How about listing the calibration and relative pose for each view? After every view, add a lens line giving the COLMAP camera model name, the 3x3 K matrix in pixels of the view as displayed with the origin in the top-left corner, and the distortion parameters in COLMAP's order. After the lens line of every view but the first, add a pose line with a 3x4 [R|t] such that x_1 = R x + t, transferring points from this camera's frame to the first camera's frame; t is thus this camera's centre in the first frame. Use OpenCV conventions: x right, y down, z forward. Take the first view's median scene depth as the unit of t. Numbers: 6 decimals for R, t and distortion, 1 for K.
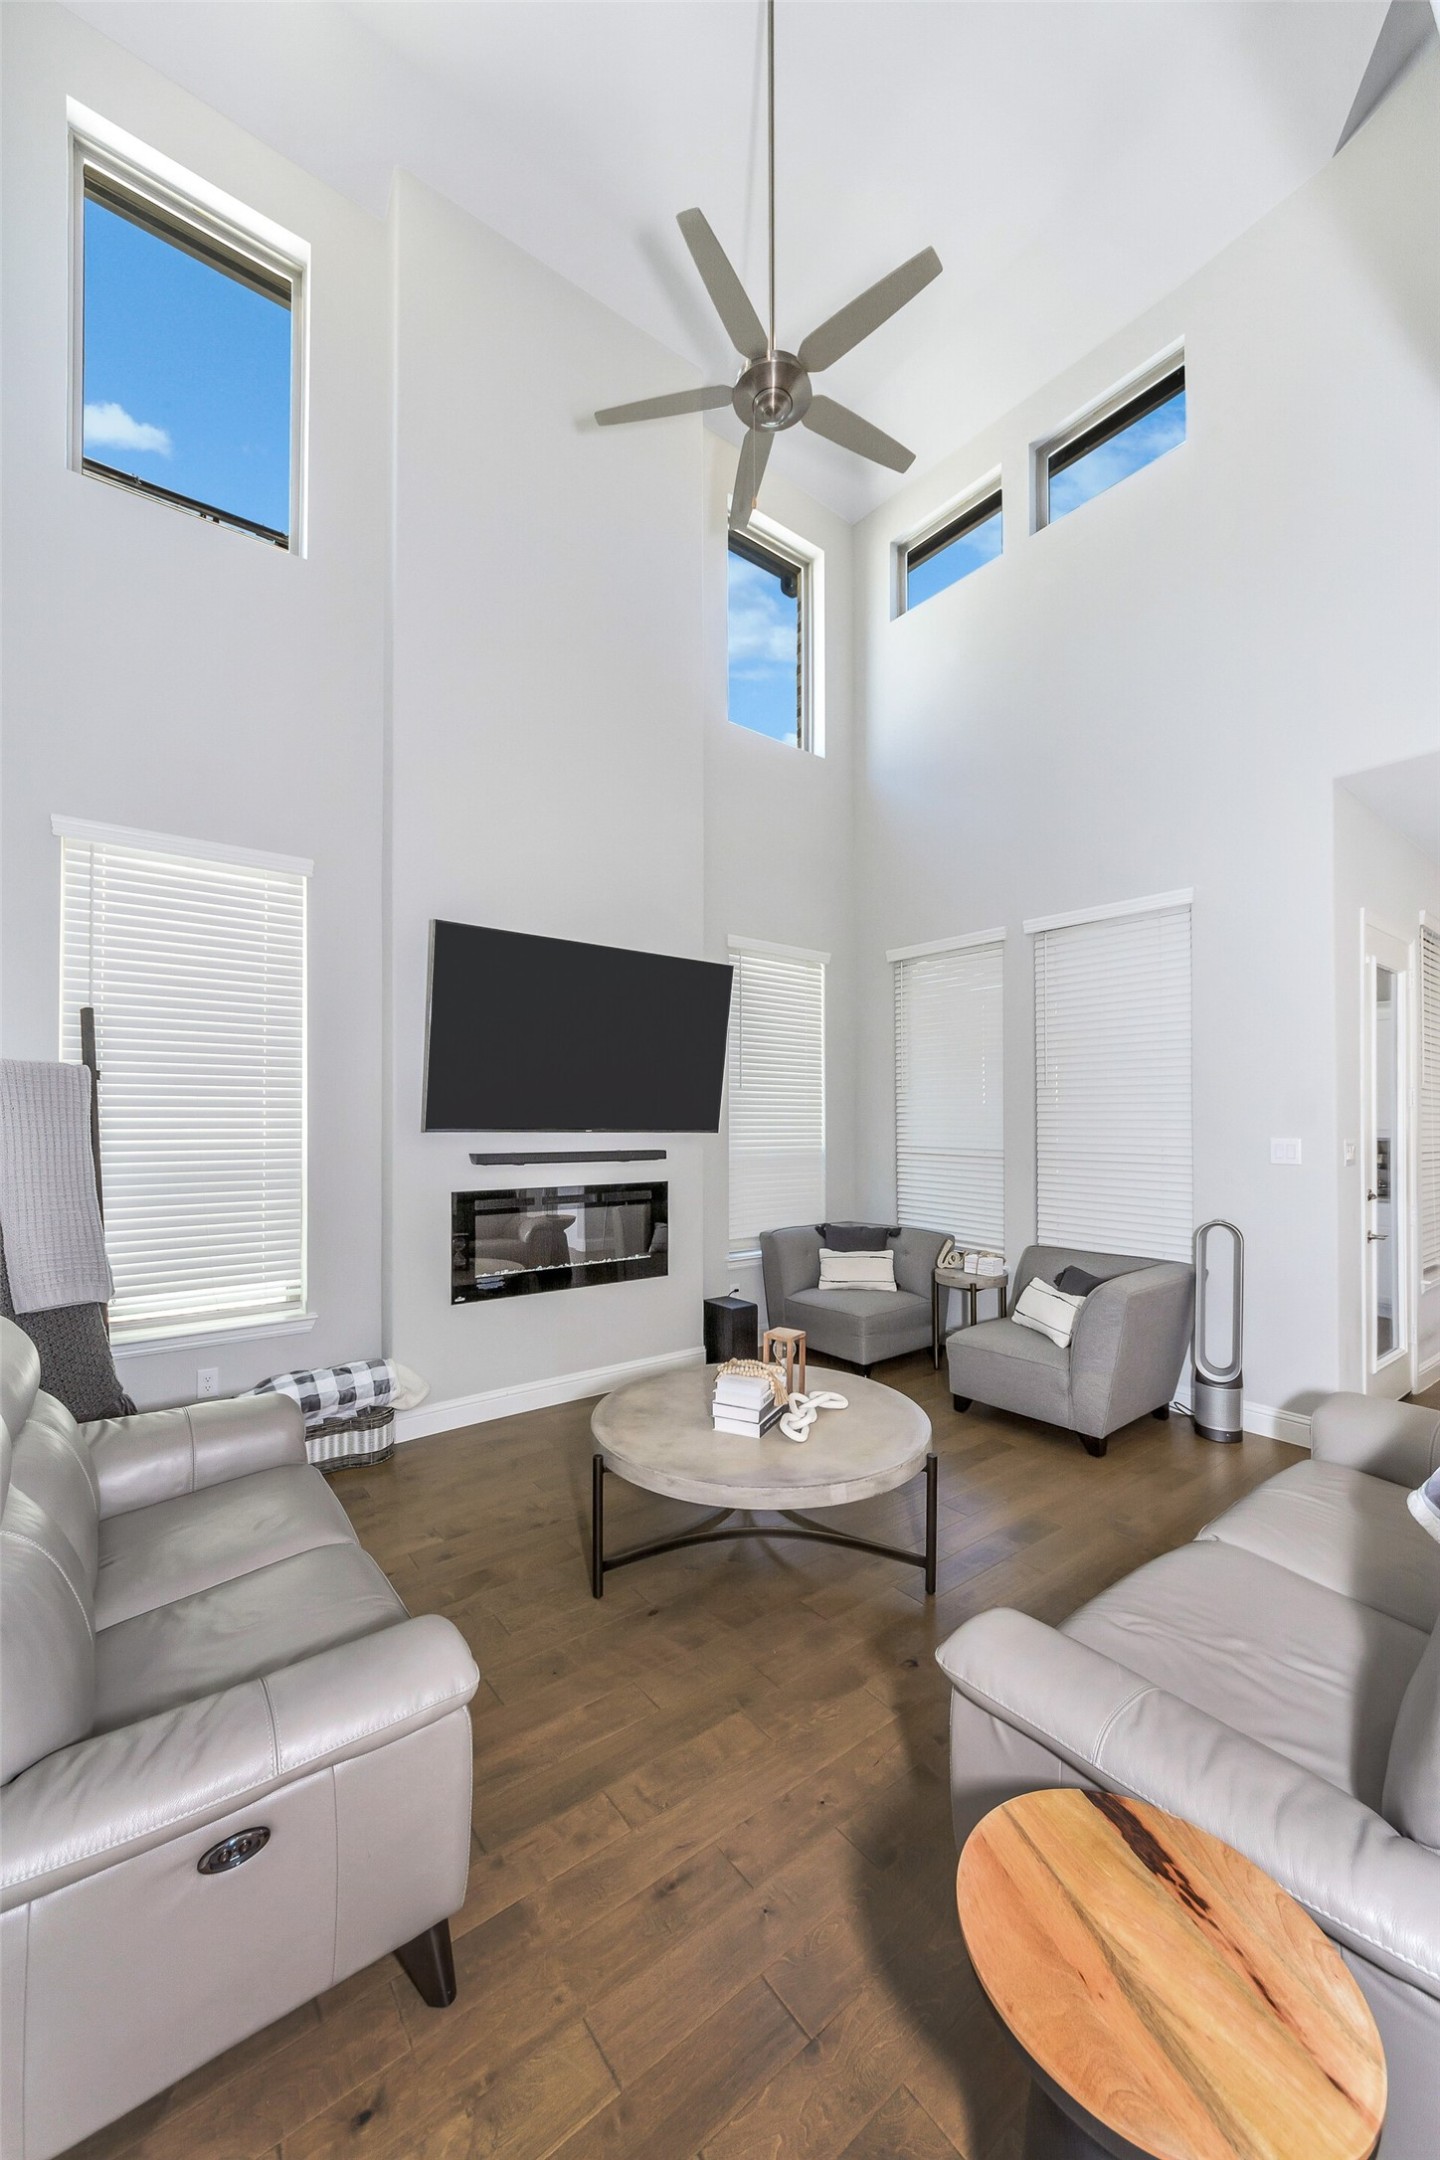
lens RADIAL K [[808.0, 0, 711.0], [0, 808.0, 1112.1], [0, 0, 1]] dist [-0.001073, 0.000004]
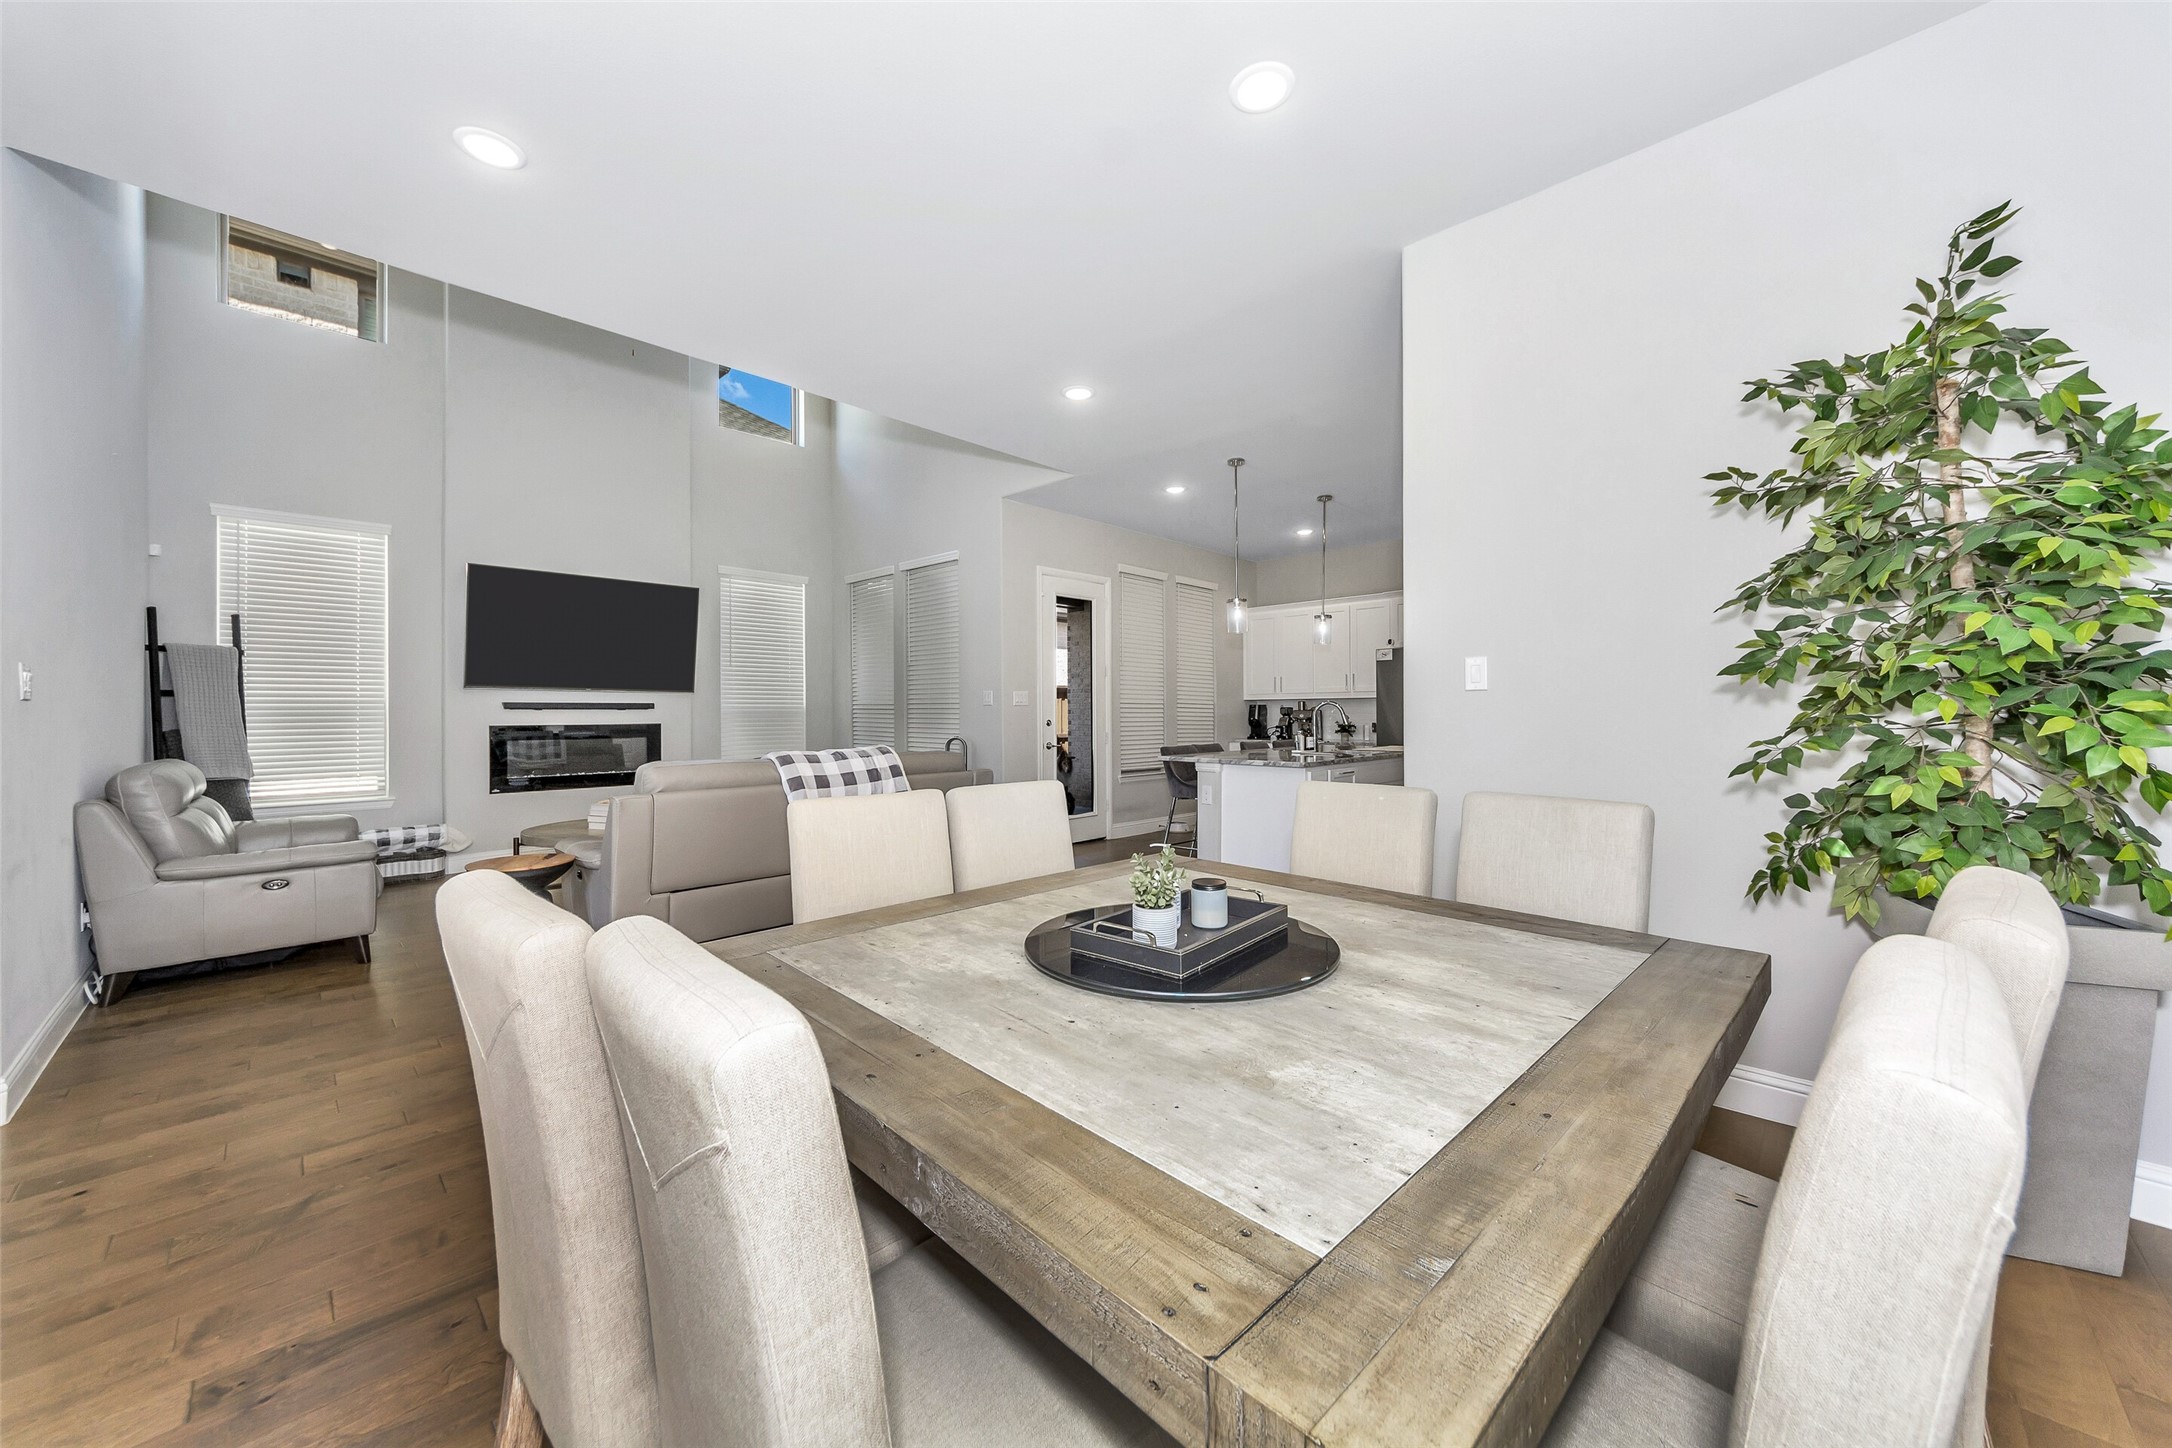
lens RADIAL K [[781.8, 0, 1088.0], [0, 781.8, 709.5], [0, 0, 1]] dist [0.003011, -0.007426]
pose [[0.988485, -0.006833, 0.151166, 0.693884], [0.005777, 0.999956, 0.007427, 0.065464], [-0.151210, -0.006468, 0.988480, -0.818996]]
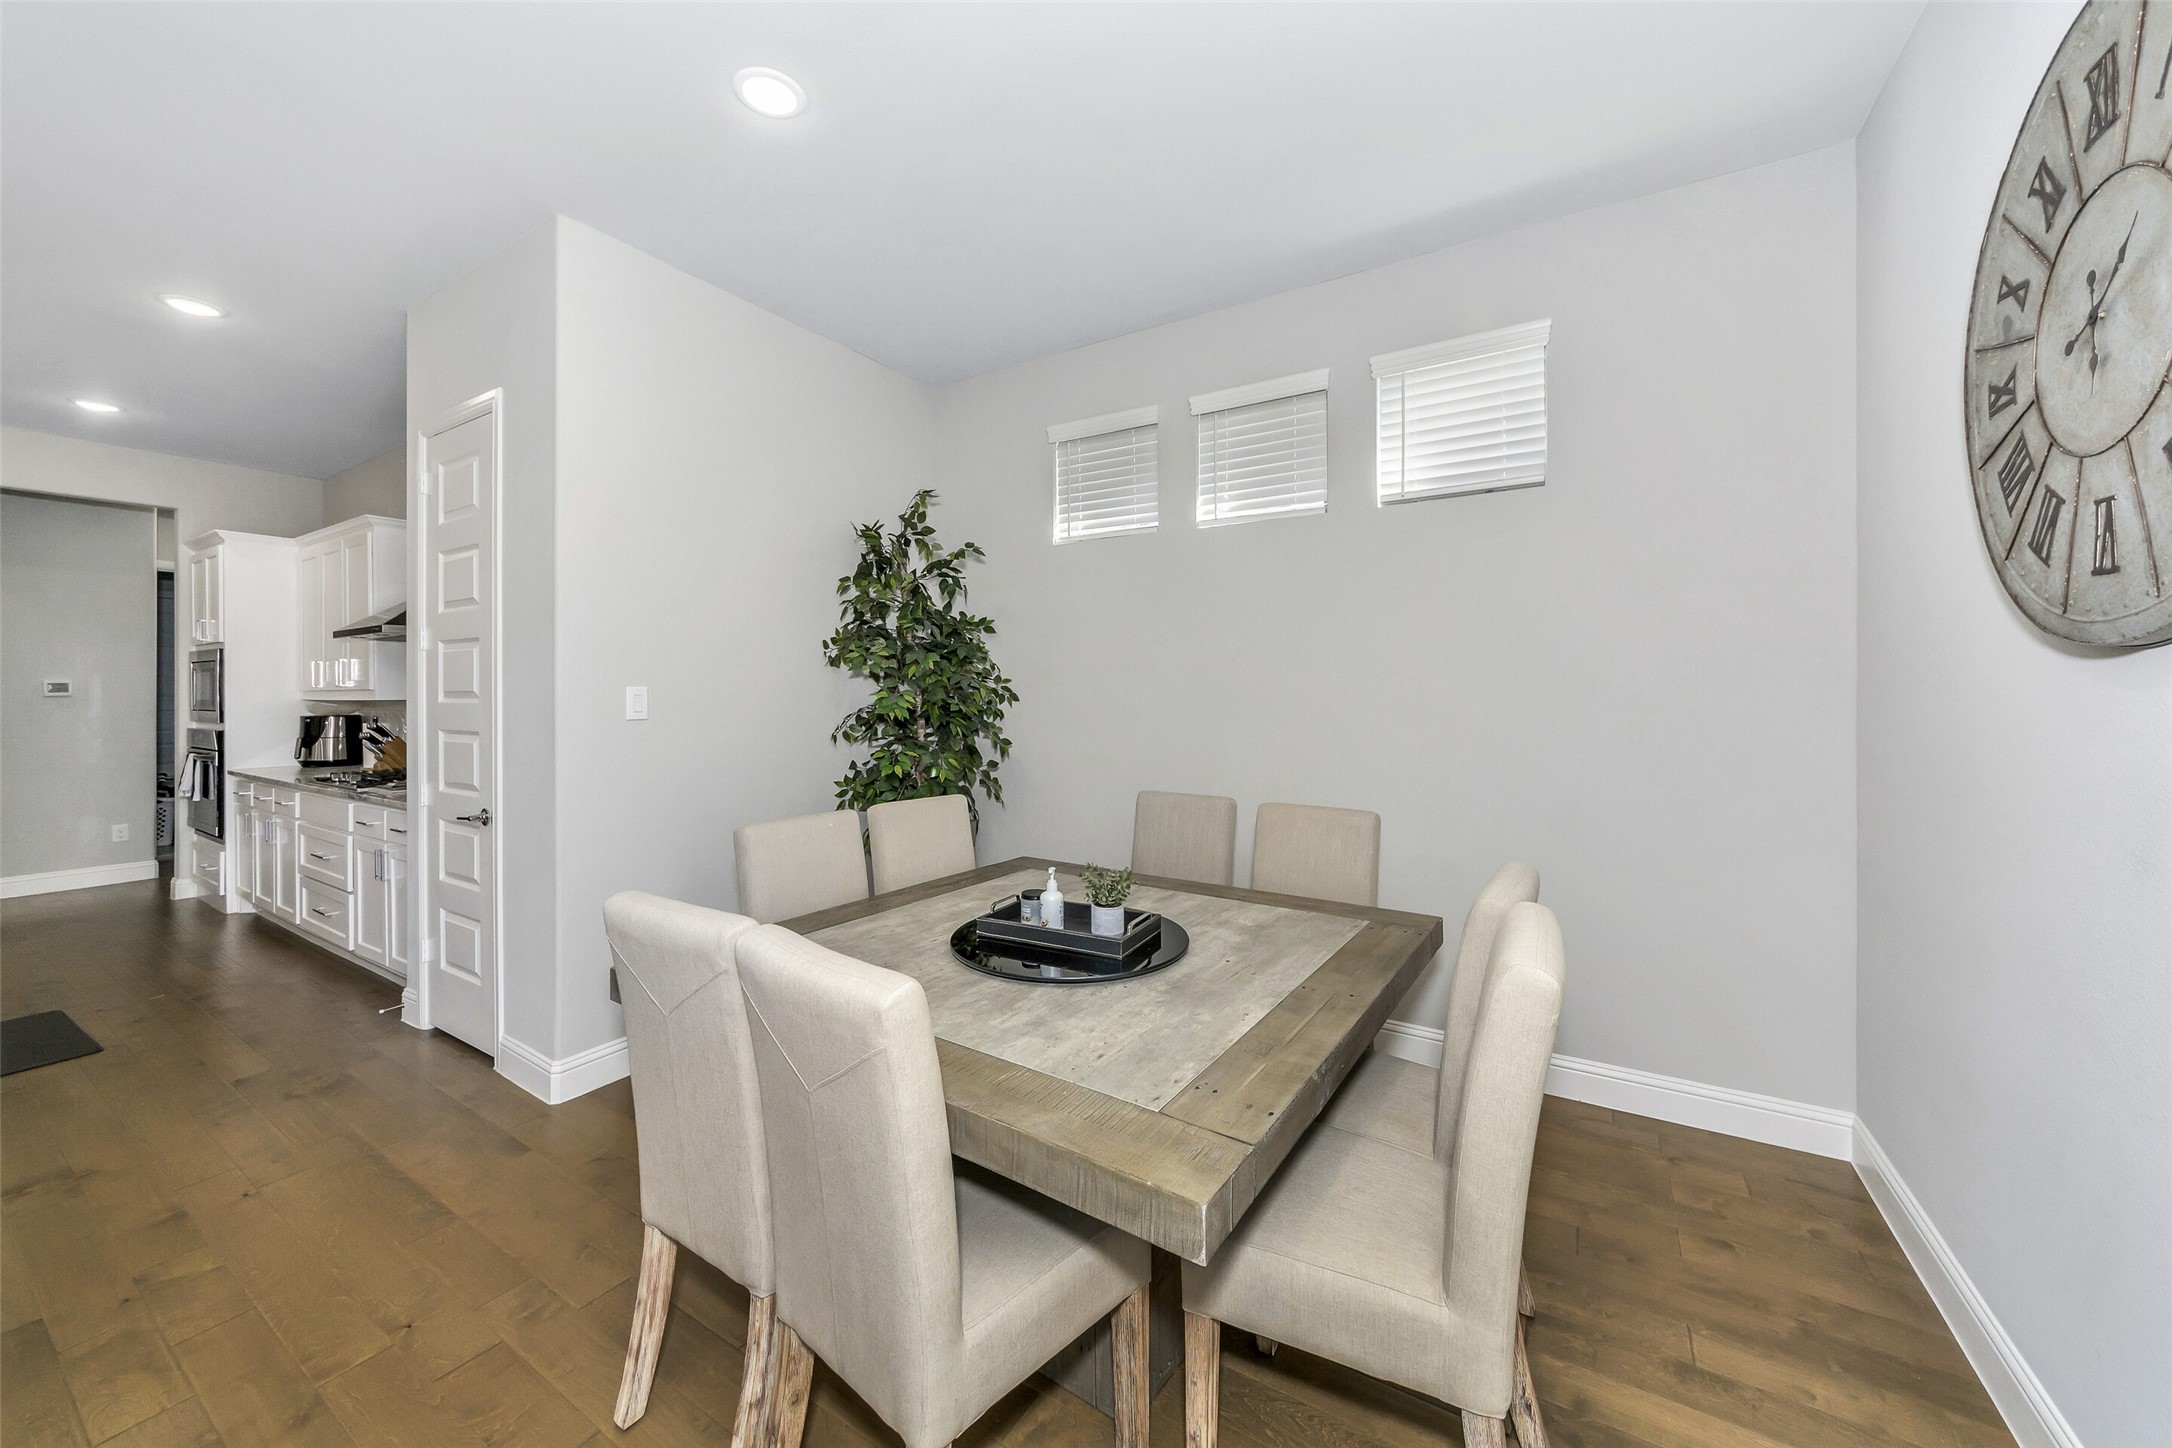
lens RADIAL K [[793.8, 0, 1086.9], [0, 793.8, 696.2], [0, 0, 1]] dist [-0.009115, 0.002647]
pose [[-0.355006, -0.003549, 0.934857, 0.289663], [-0.009079, 0.999959, 0.000348, 0.026358], [-0.934820, -0.008364, -0.355024, -0.231295]]
